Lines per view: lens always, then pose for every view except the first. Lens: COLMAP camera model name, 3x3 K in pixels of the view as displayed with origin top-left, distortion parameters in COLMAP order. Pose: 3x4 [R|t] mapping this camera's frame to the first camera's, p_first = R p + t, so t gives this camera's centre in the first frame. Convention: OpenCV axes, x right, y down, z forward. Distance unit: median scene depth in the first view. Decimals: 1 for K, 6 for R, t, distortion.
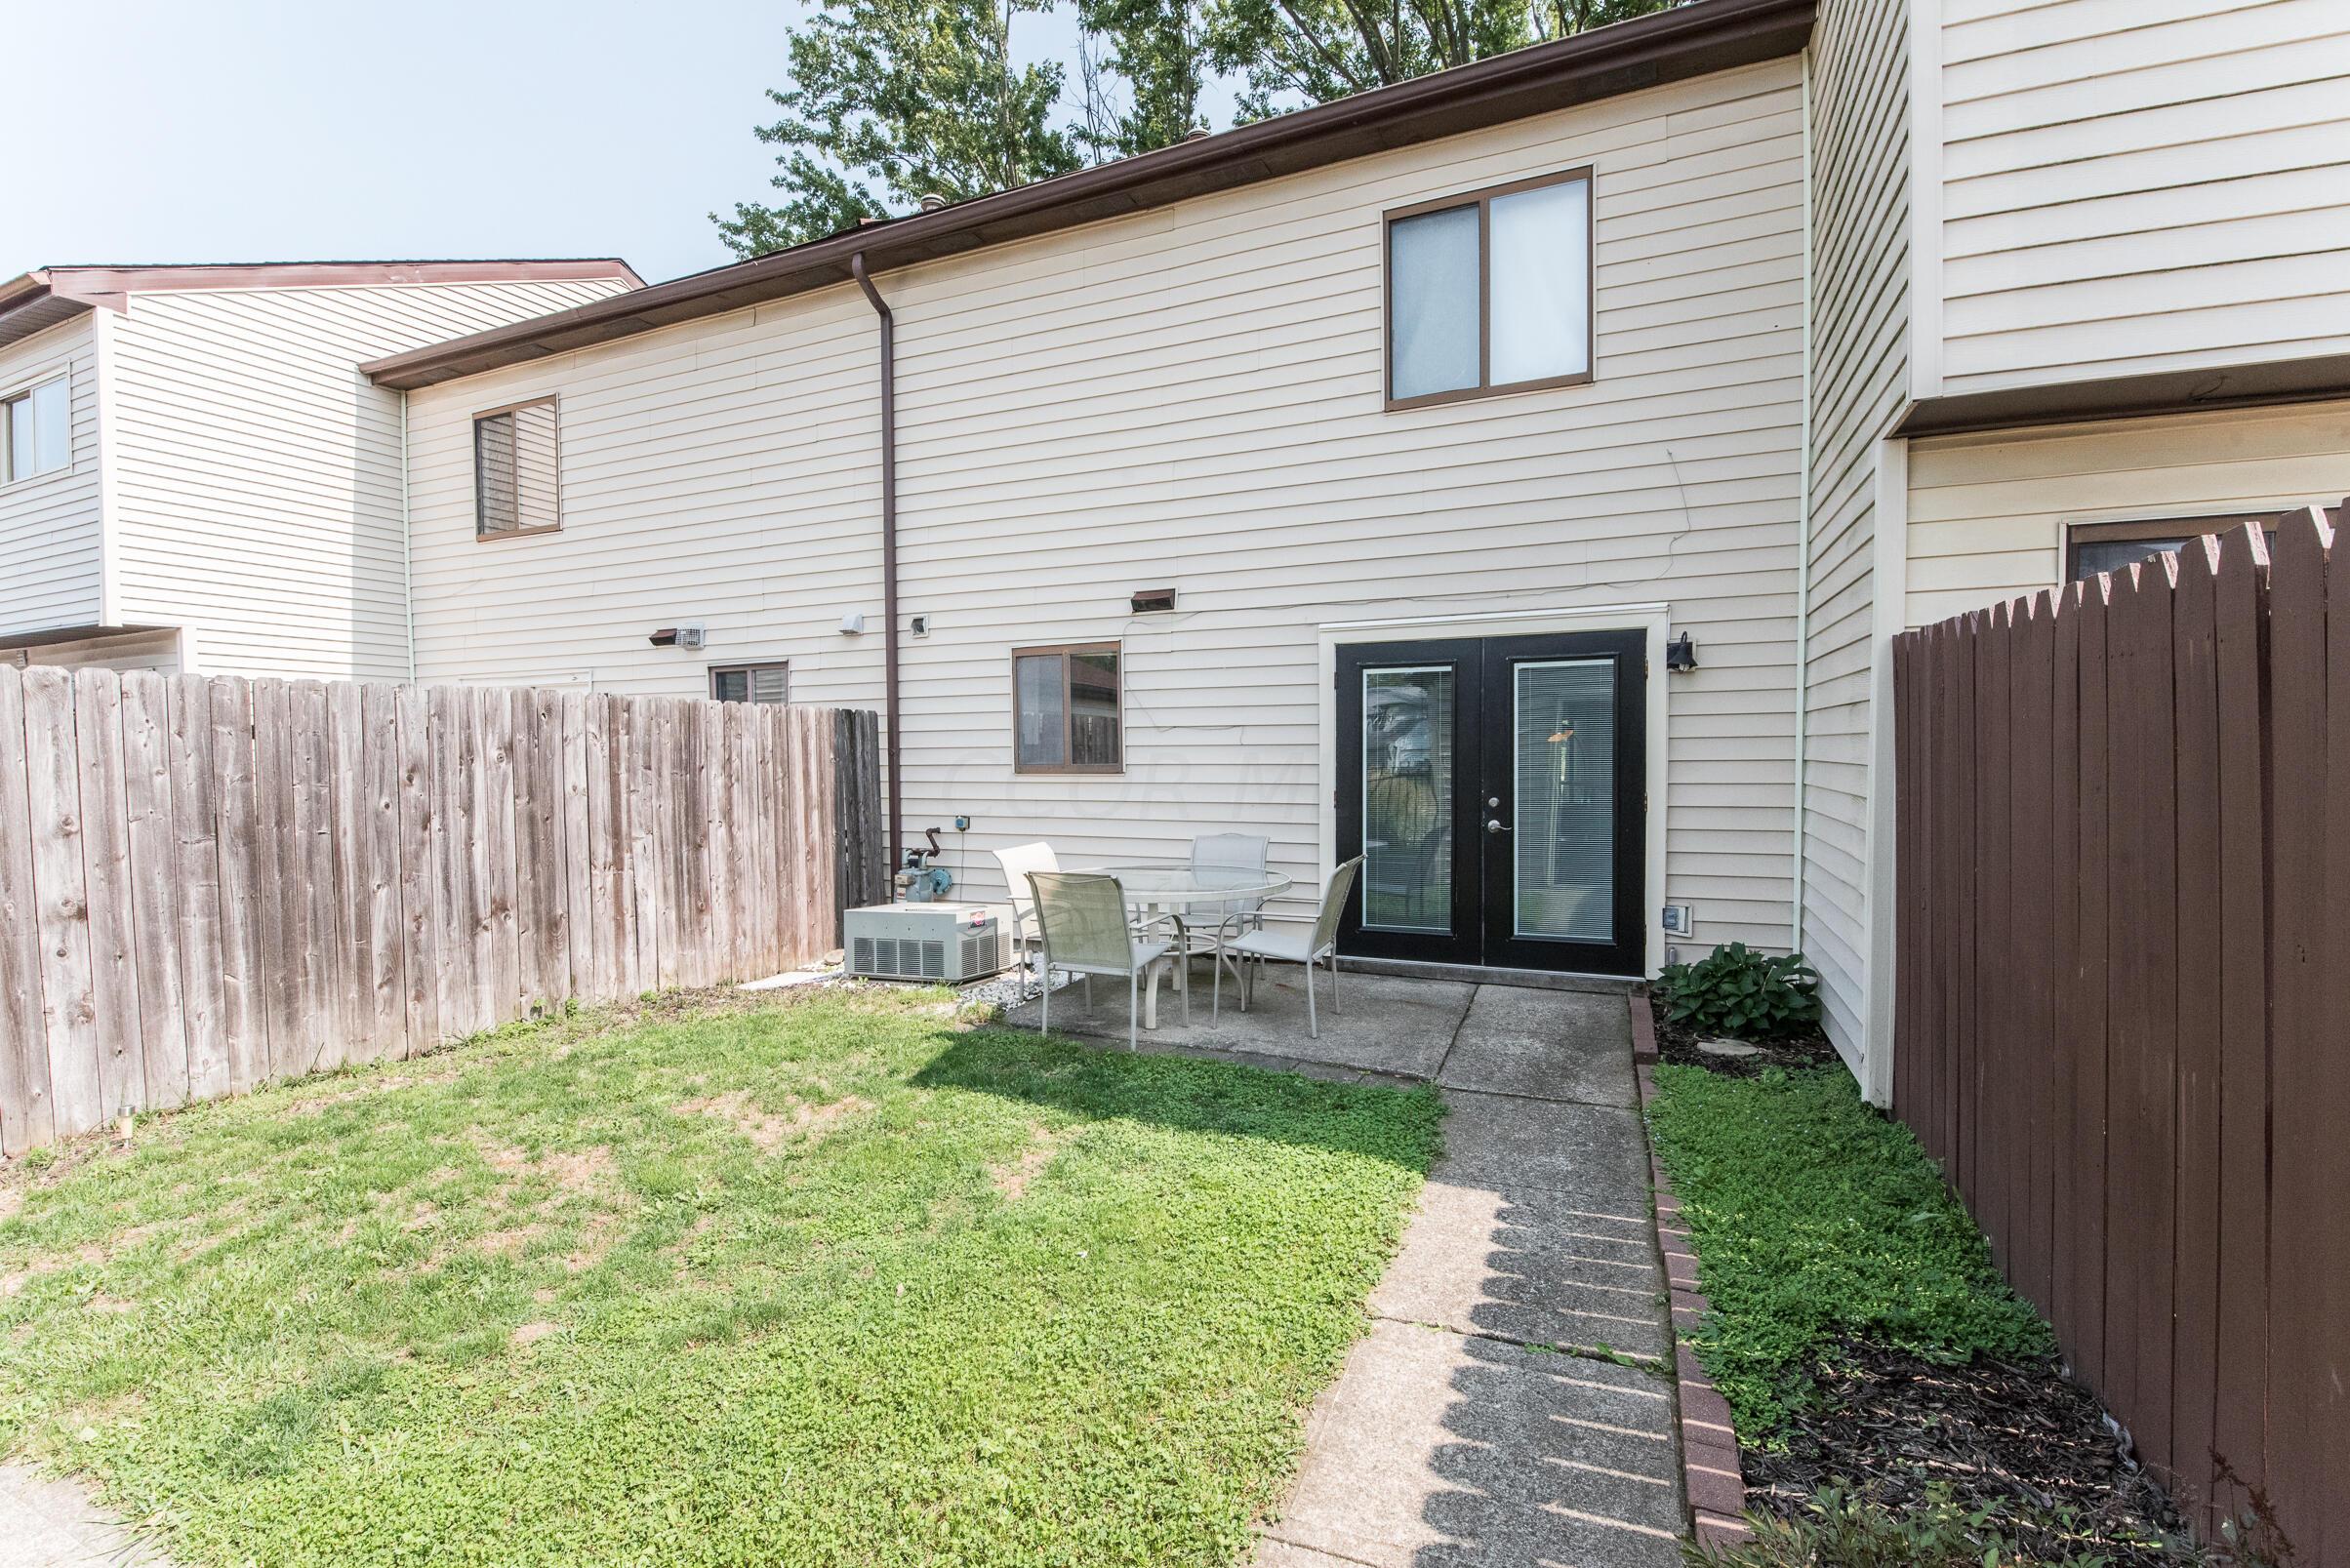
lens RADIAL K [[1052.7, 0, 1167.8], [0, 1052.7, 787.0], [0, 0, 1]] dist [0.001172, -0.000129]
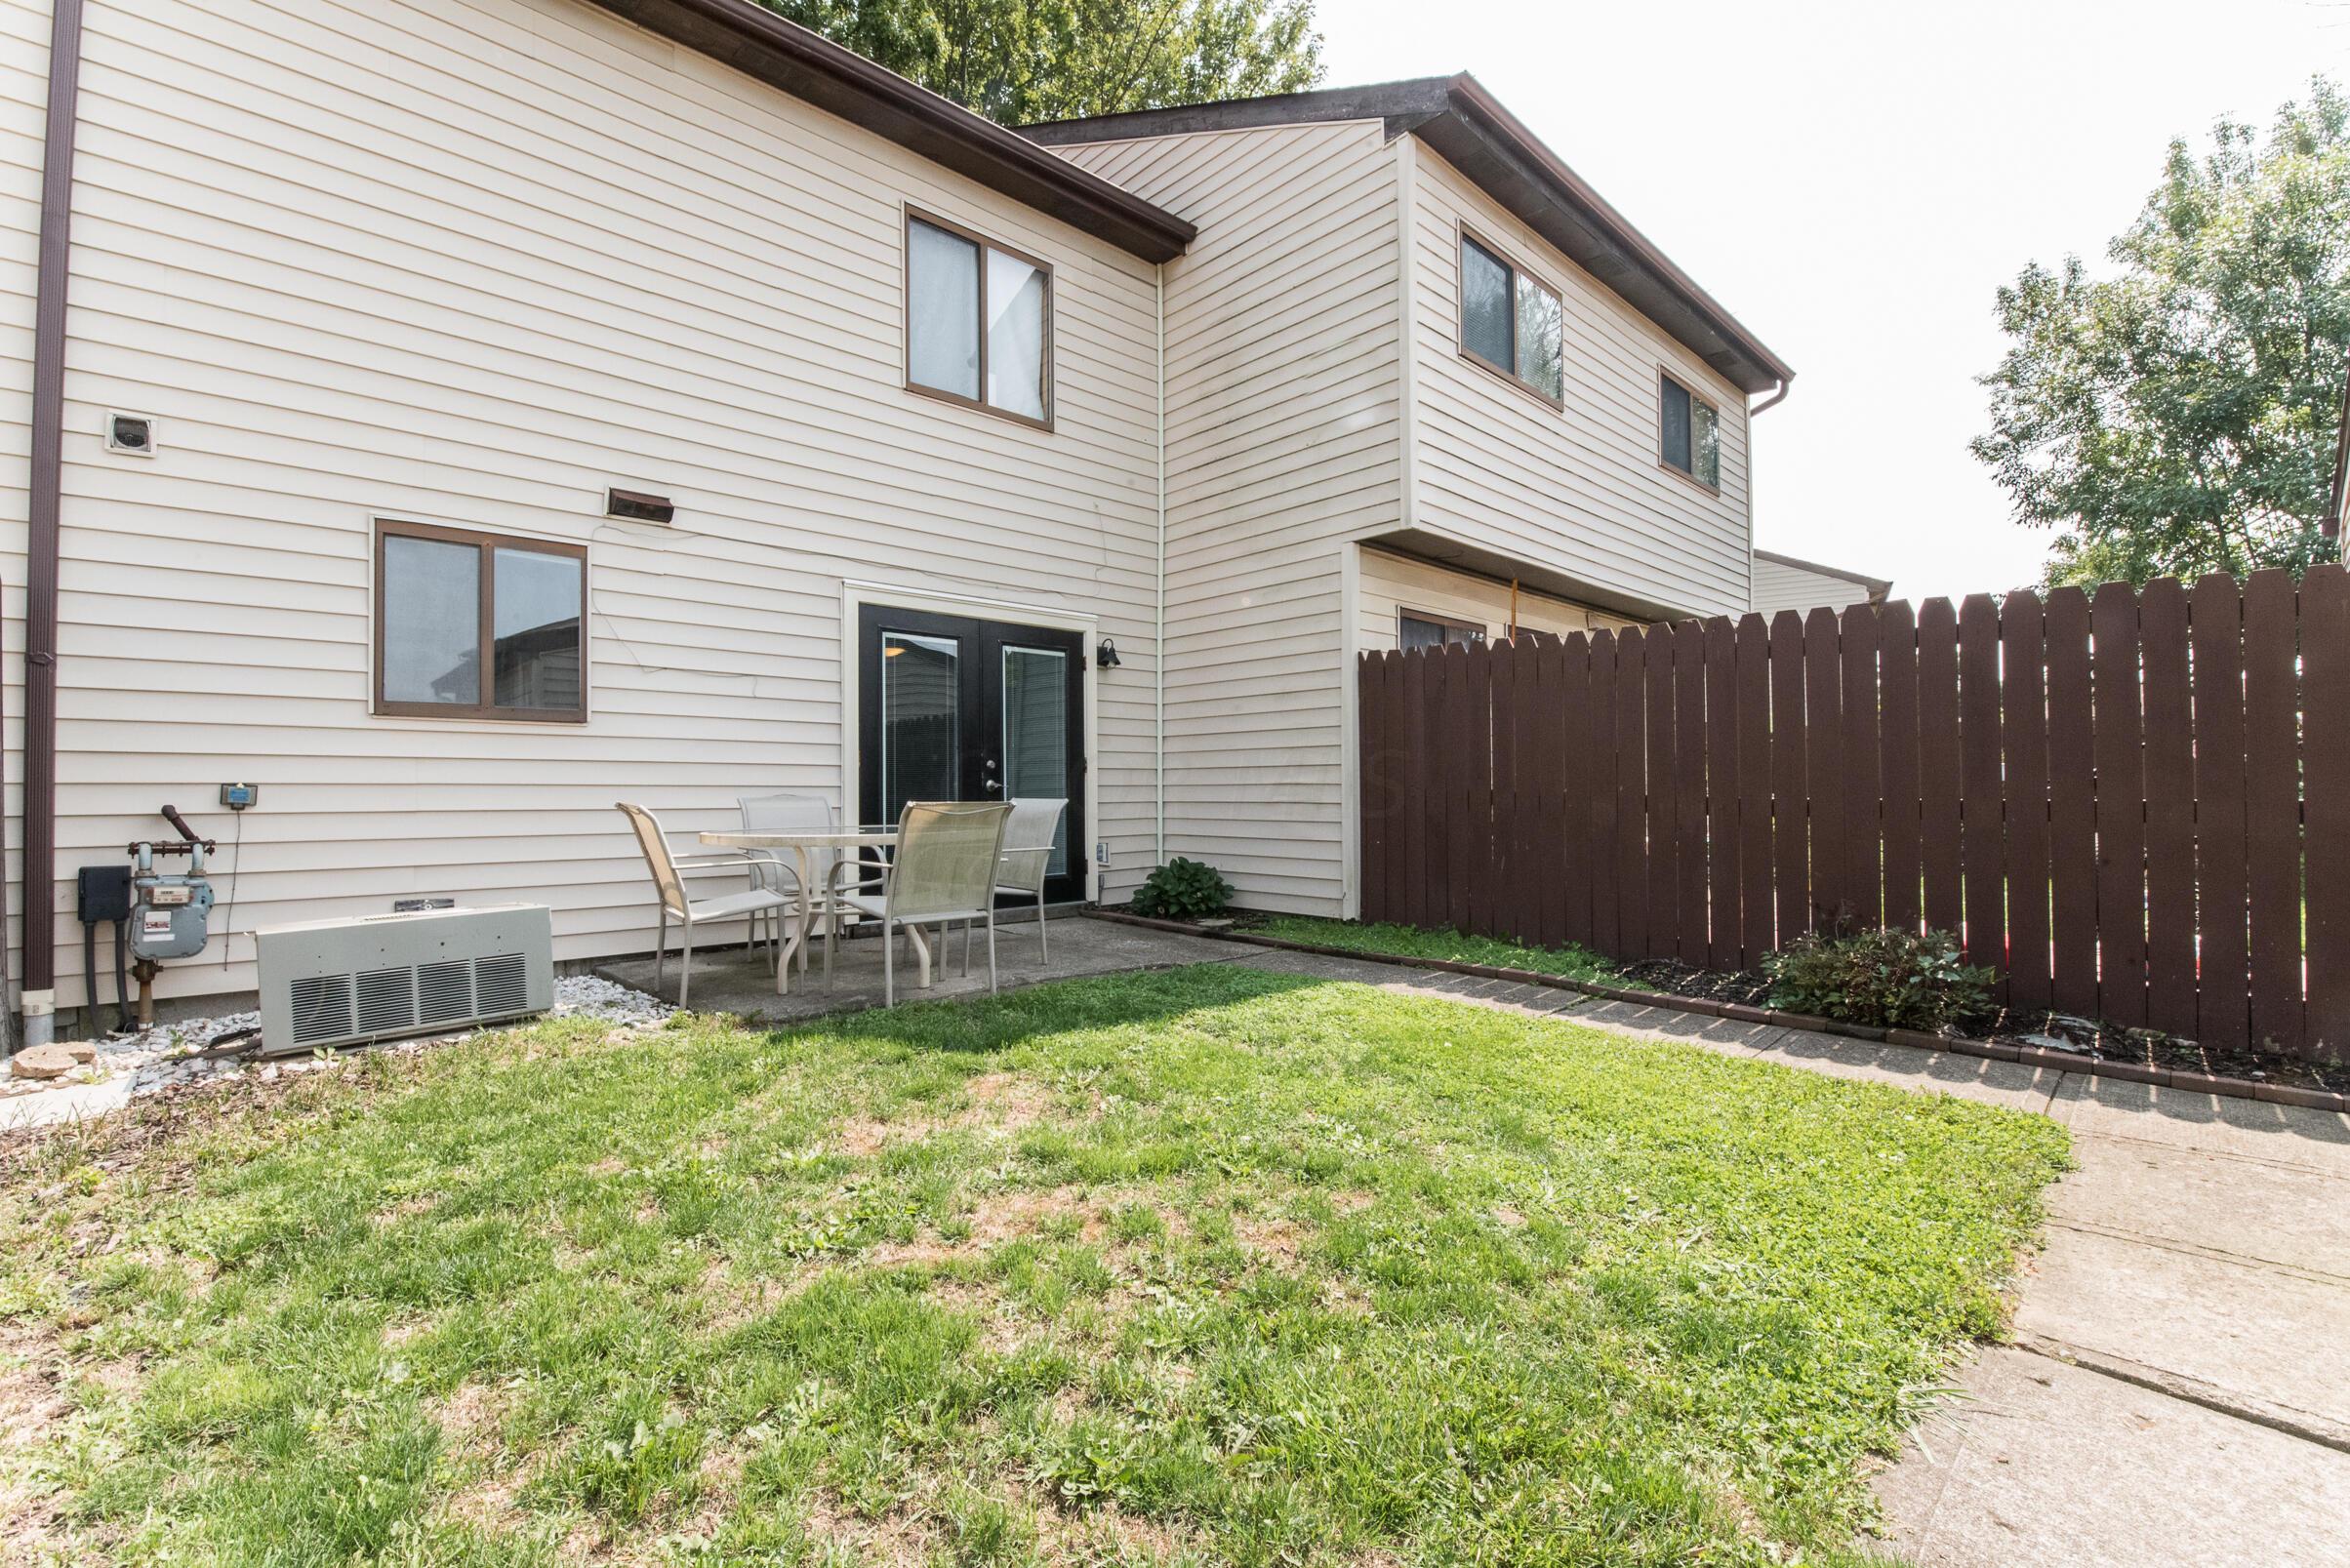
lens RADIAL K [[1026.2, 0, 1175.0], [0, 1026.2, 784.0], [0, 0, 1]] dist [0.003220, -0.010668]
pose [[0.381217, 0.013737, 0.924383, -0.607477], [0.027212, 0.999290, -0.026073, 0.066362], [-0.924085, 0.035093, 0.380573, 0.367657]]
